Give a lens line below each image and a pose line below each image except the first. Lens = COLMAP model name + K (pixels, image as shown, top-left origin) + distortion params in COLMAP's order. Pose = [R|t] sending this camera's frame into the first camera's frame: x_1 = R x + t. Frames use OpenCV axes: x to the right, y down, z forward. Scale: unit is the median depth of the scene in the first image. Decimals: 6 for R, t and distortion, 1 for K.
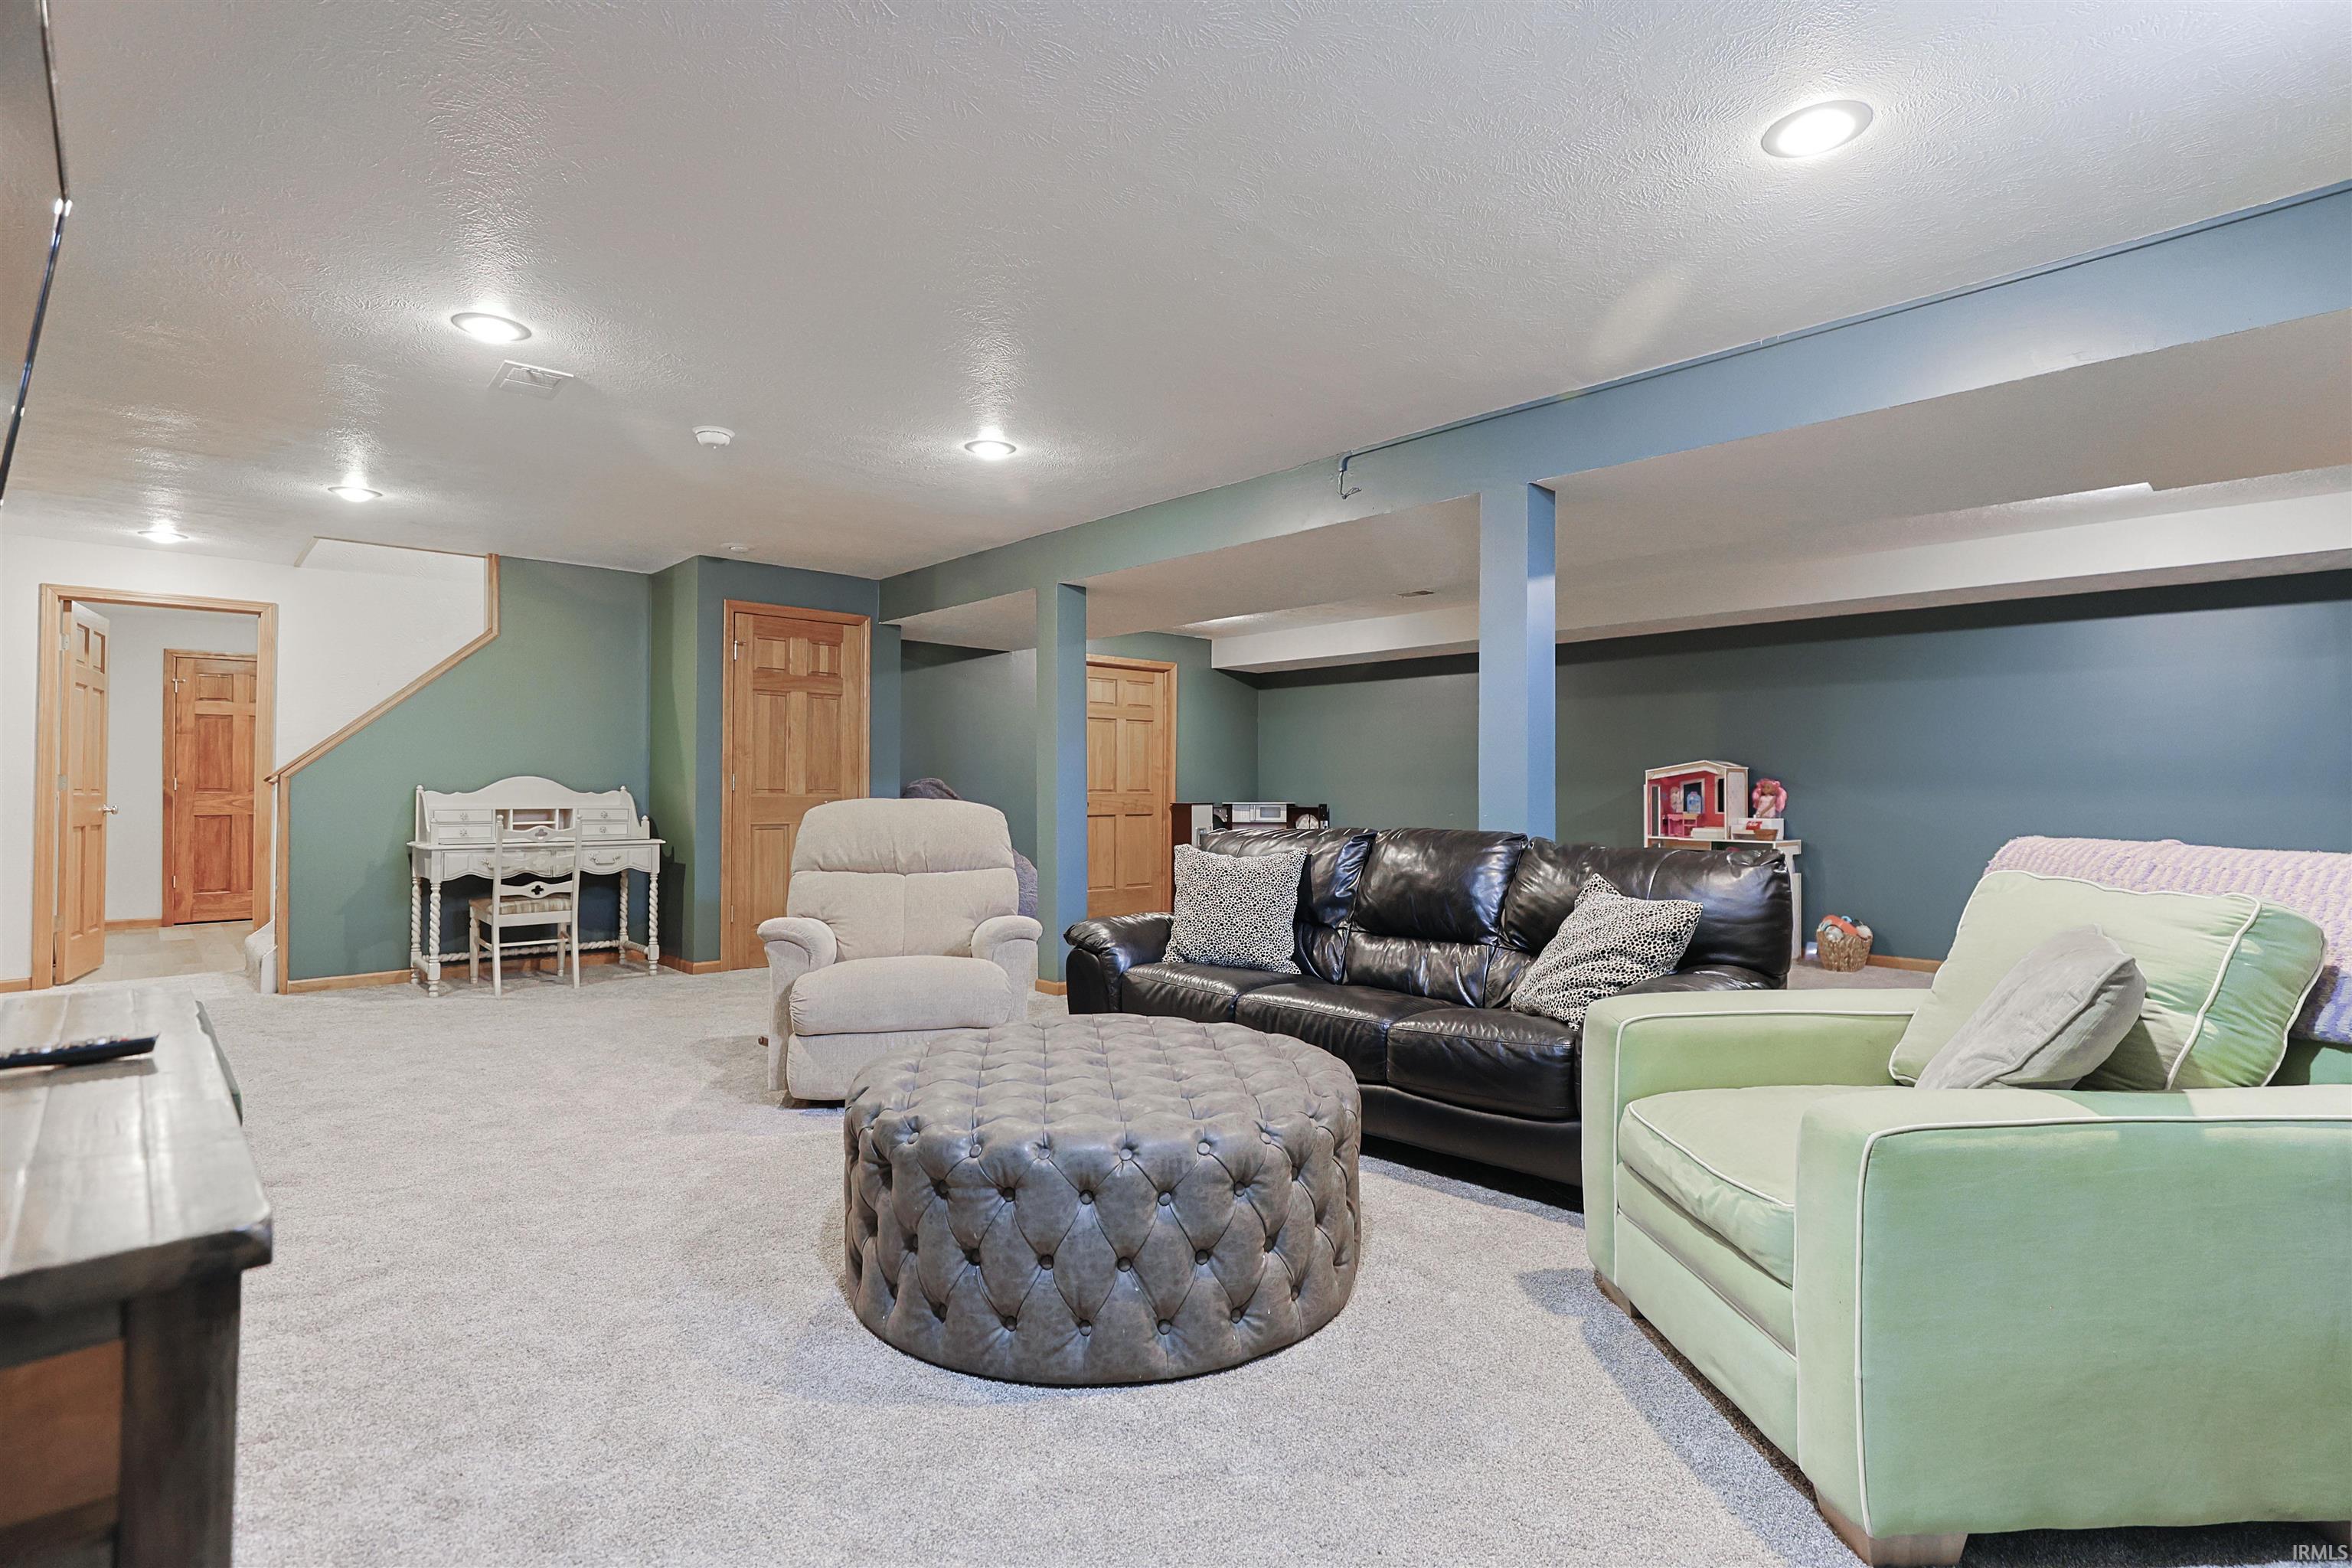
lens RADIAL K [[1144.2, 0, 1174.0], [0, 1144.2, 792.5], [0, 0, 1]] dist [-0.011268, 0.009212]
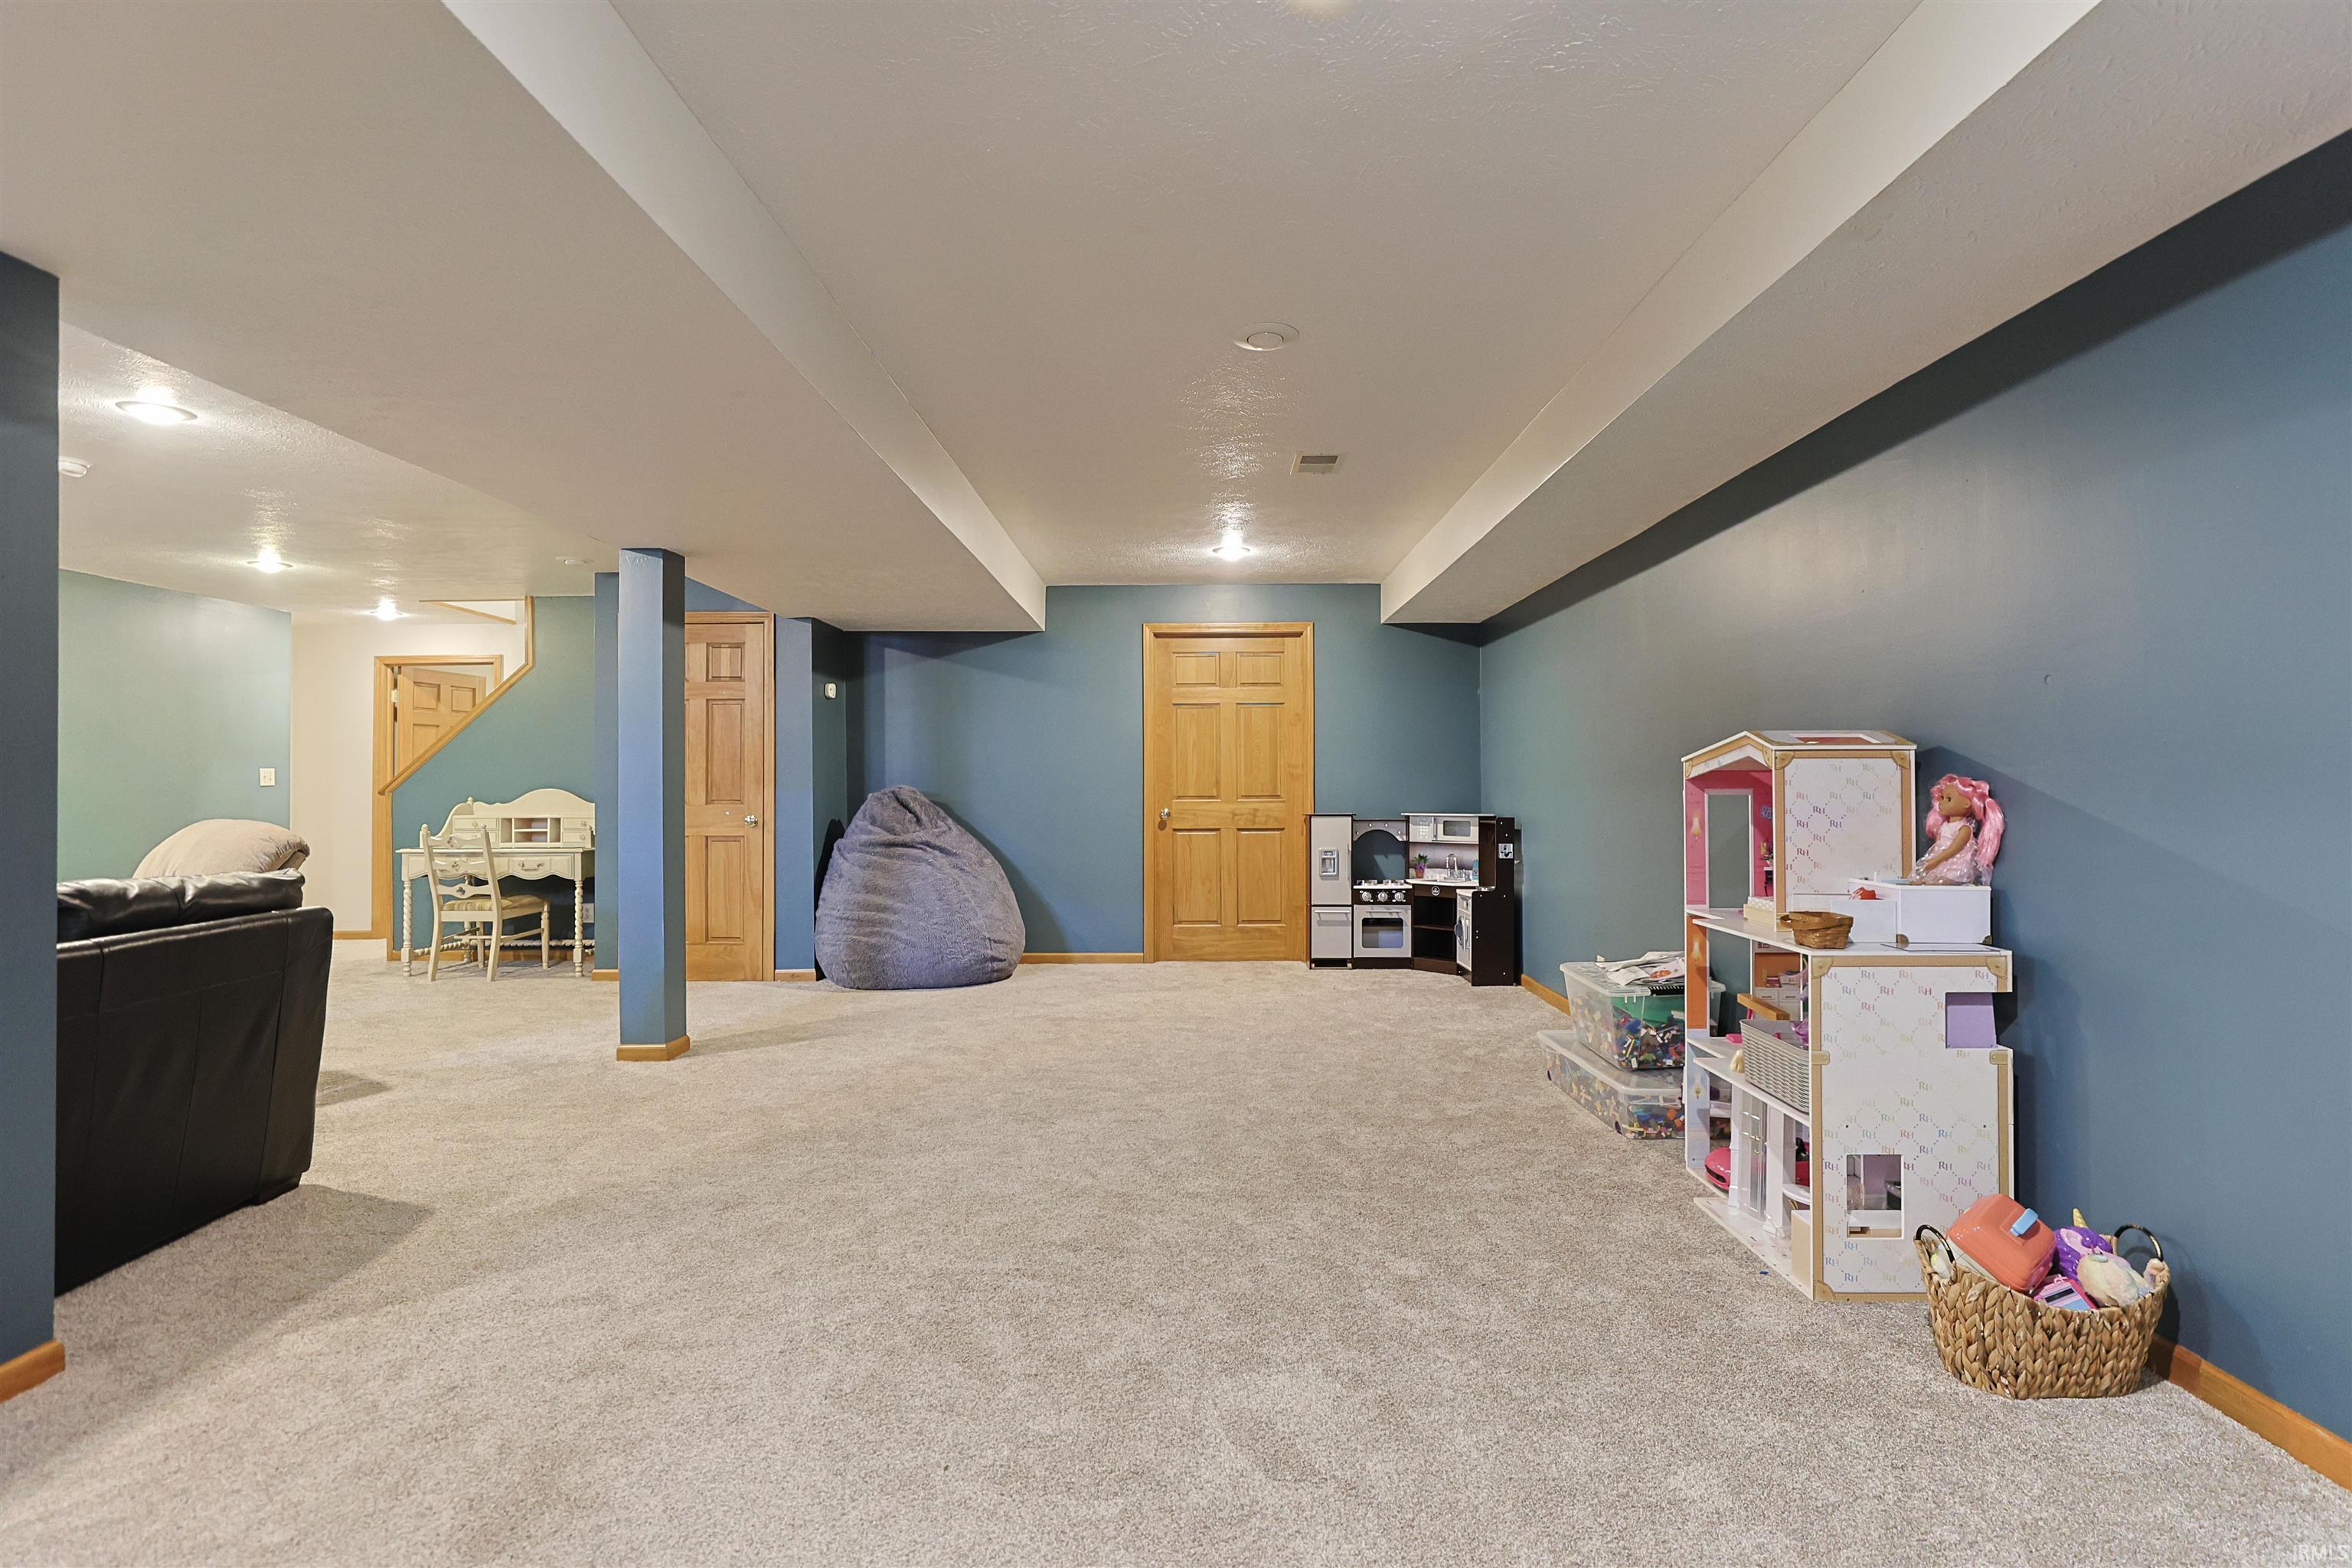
lens RADIAL K [[1144.2, 0, 1168.4], [0, 1144.2, 770.6], [0, 0, 1]] dist [-0.011268, 0.009212]
pose [[0.710980, -0.016108, -0.703028, 0.641788], [0.005391, 0.999833, -0.017455, -0.008957], [0.703191, 0.008620, 0.710948, 0.599005]]
